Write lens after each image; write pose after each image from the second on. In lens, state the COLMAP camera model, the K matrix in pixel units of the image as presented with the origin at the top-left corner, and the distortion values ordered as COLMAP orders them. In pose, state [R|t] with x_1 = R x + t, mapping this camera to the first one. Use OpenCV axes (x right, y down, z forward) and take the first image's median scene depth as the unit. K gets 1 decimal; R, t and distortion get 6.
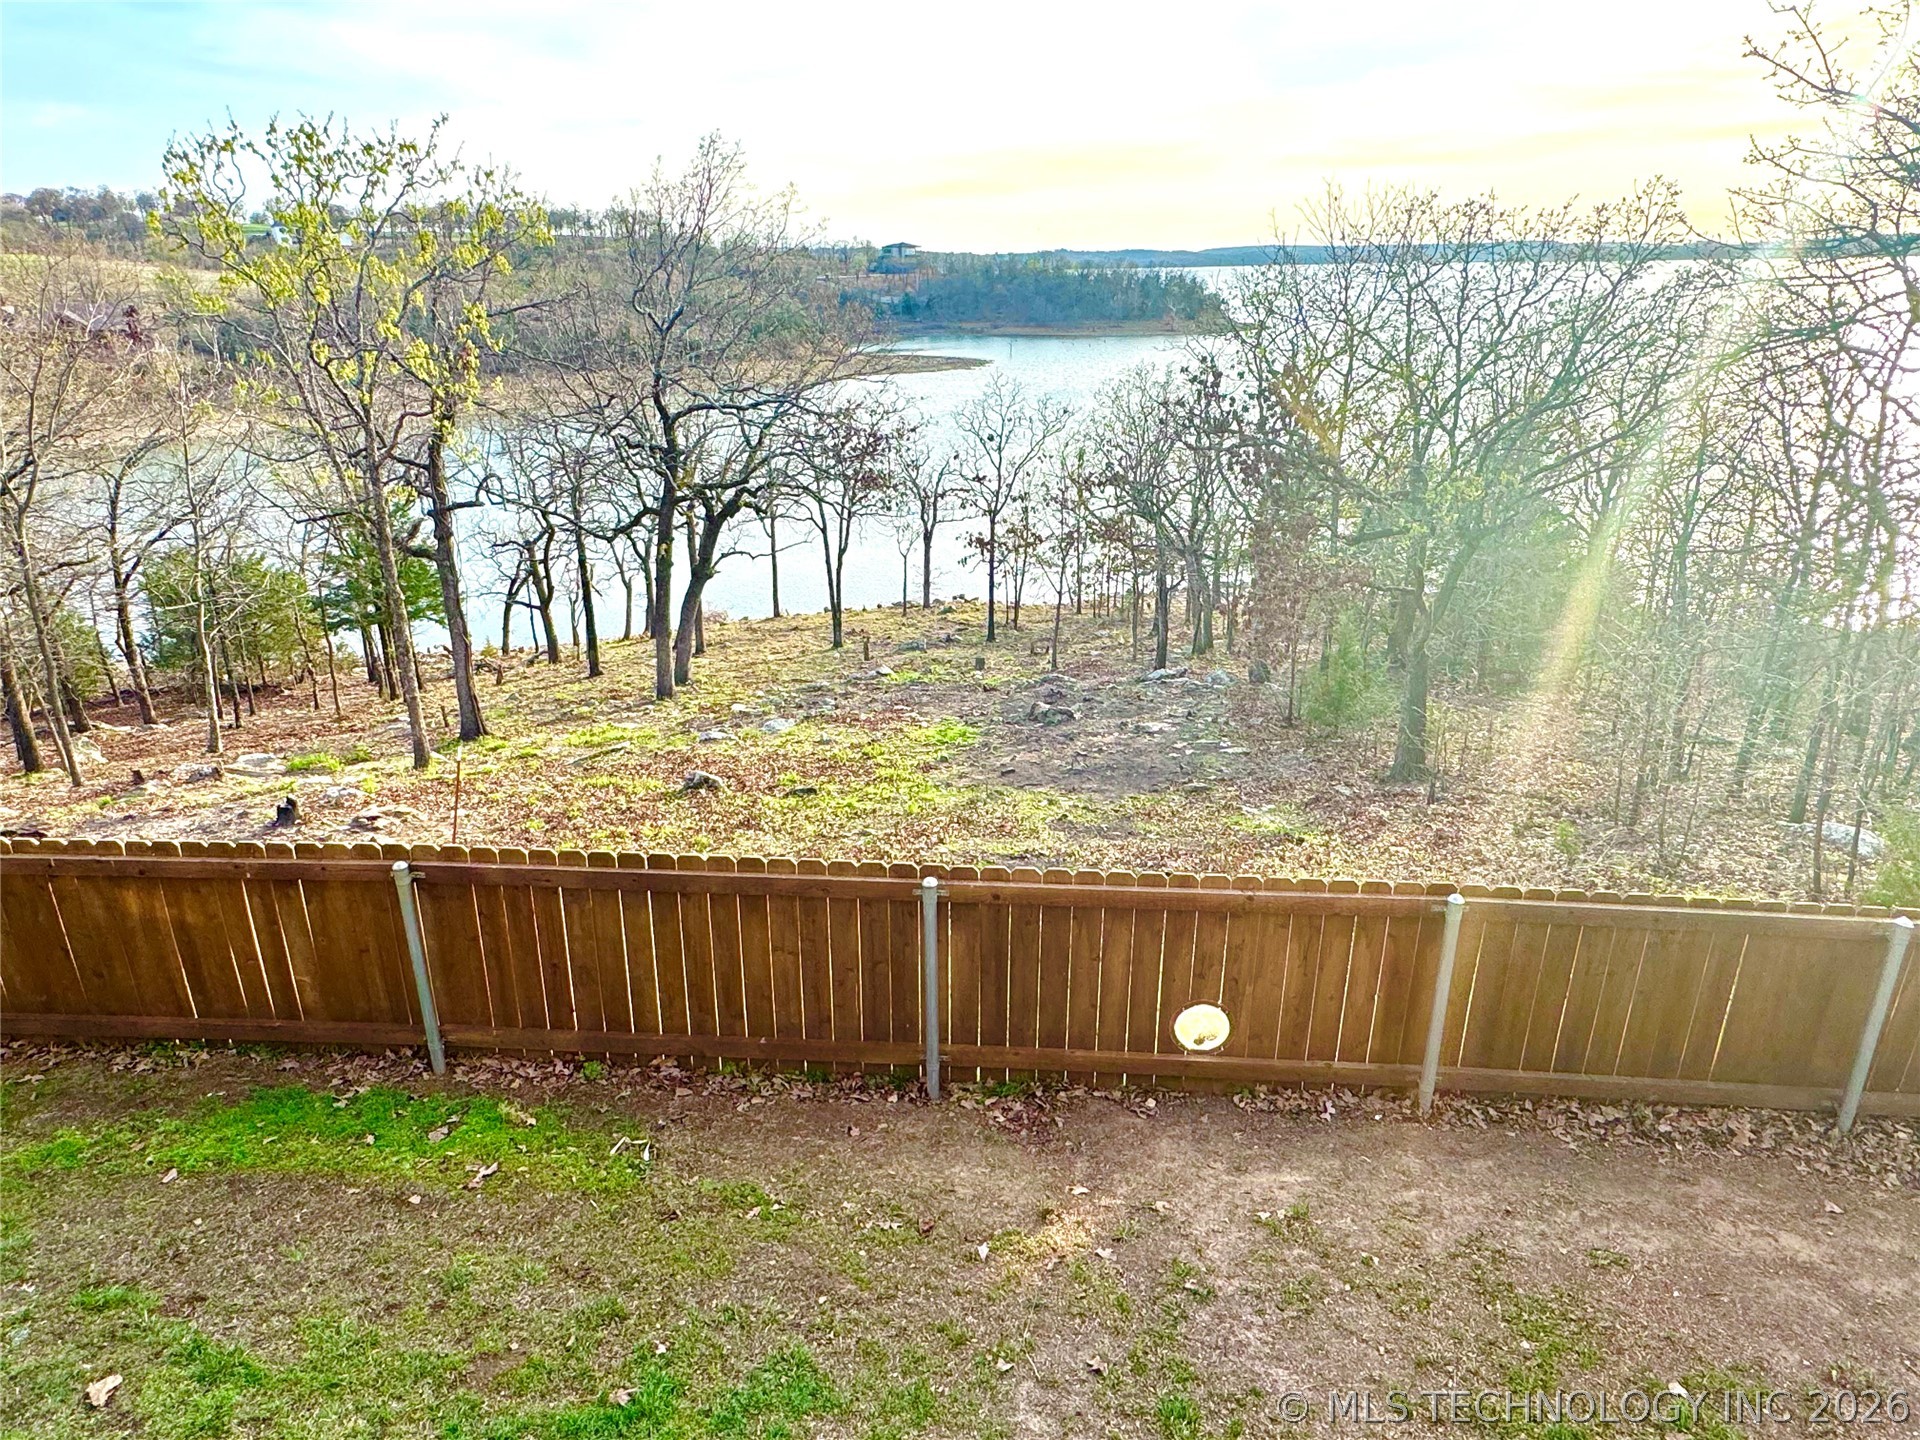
lens RADIAL K [[1204.1, 0, 956.3], [0, 1204.1, 717.6], [0, 0, 1]] dist [-0.007071, -0.000819]
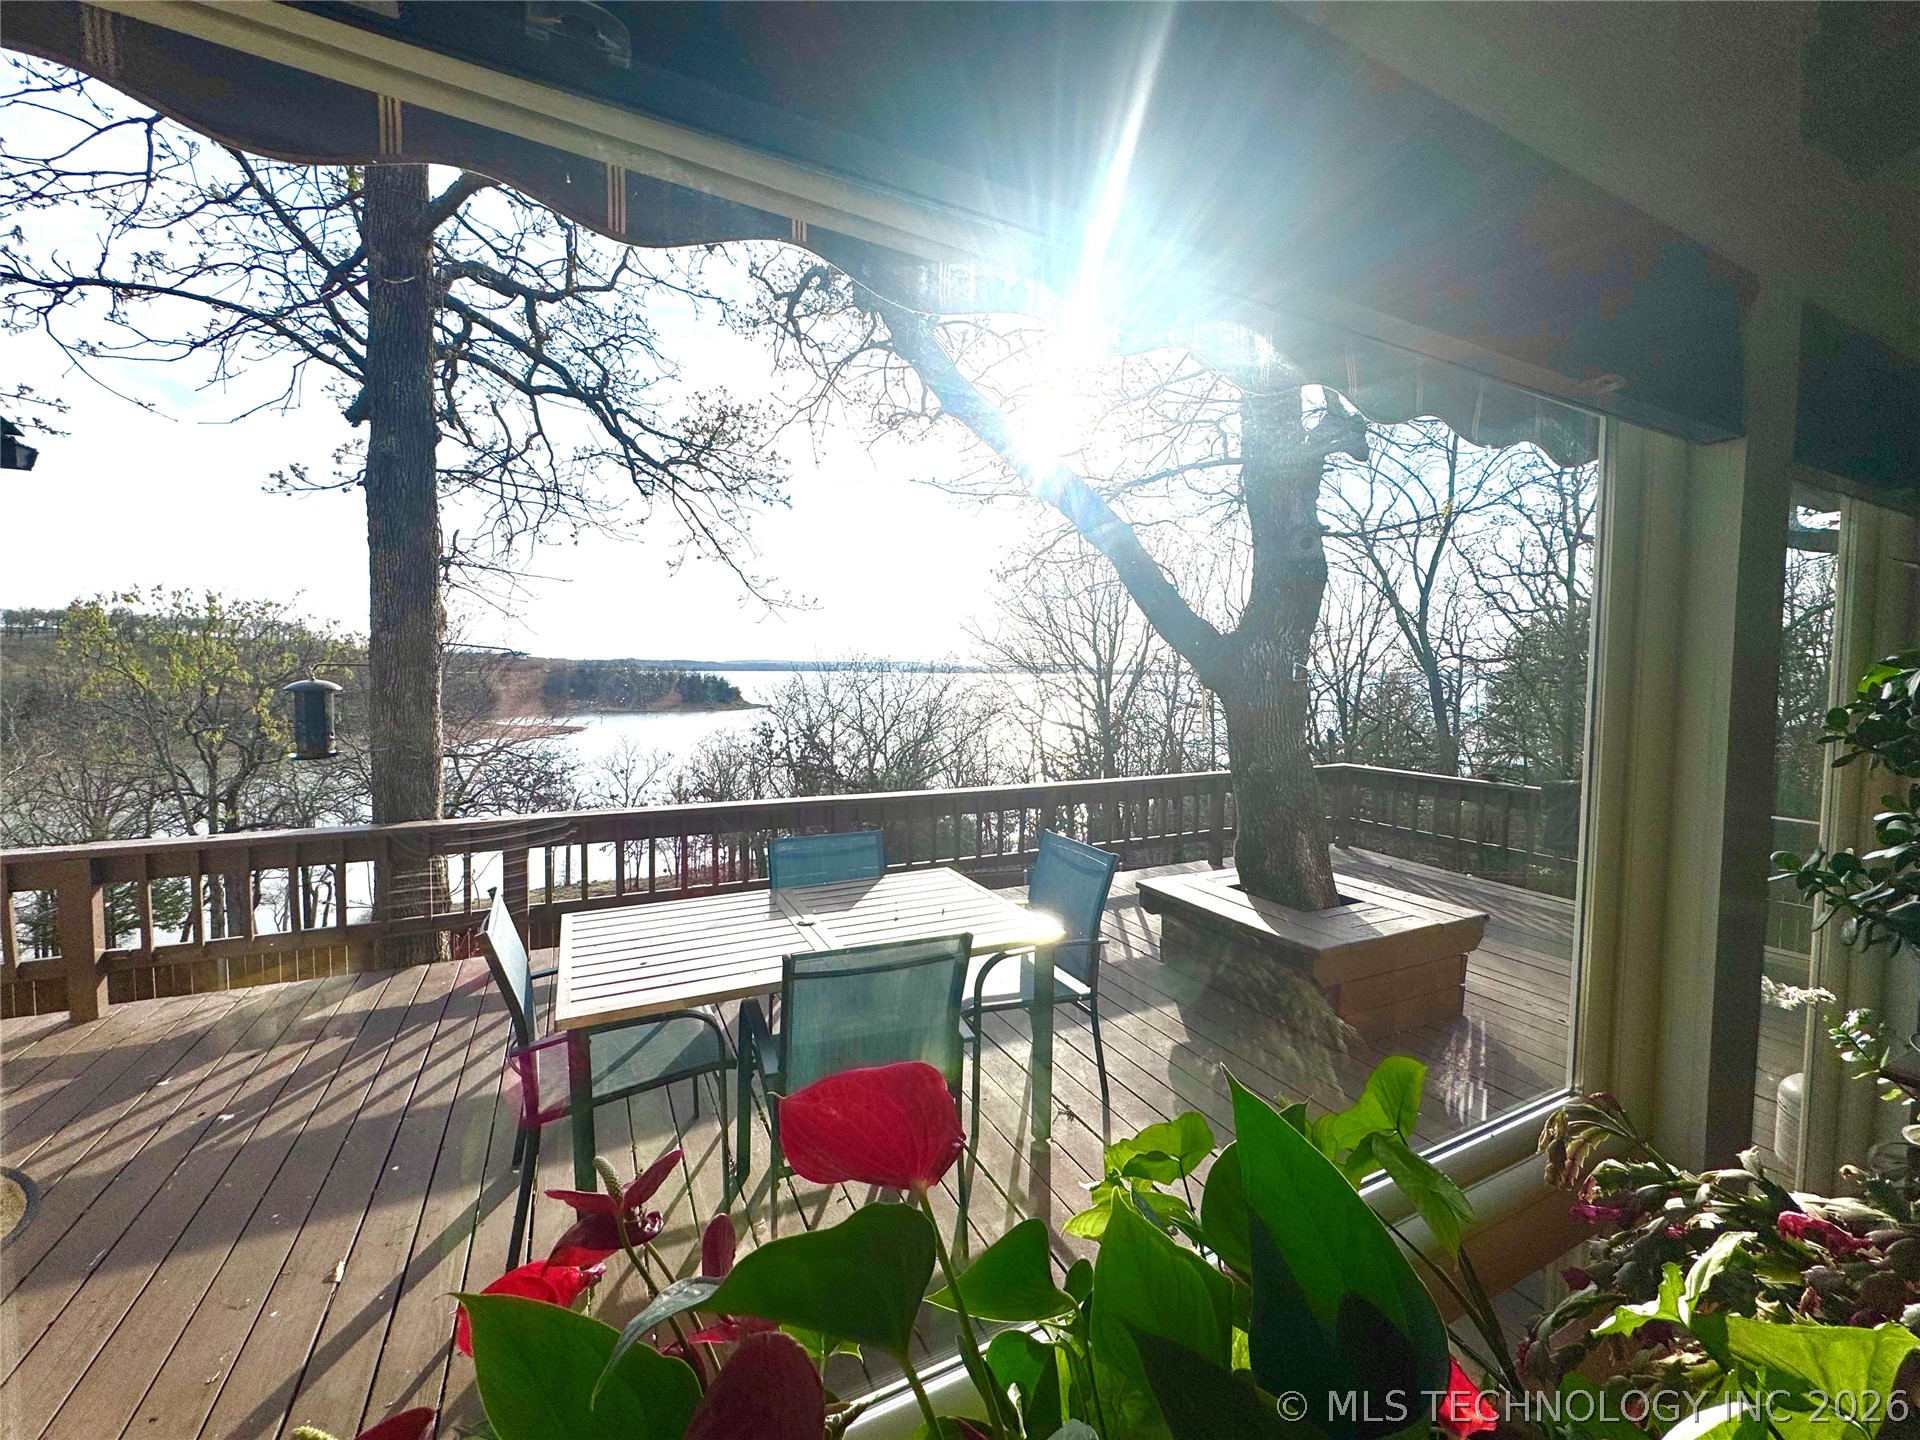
lens RADIAL K [[764.2, 0, 965.1], [0, 764.2, 717.0], [0, 0, 1]] dist [-0.002115, -0.000265]
pose [[0.880366, -0.006796, 0.474247, -0.055862], [0.146391, 0.954971, -0.258068, 0.037168], [-0.451139, 0.296620, 0.841719, -0.122346]]
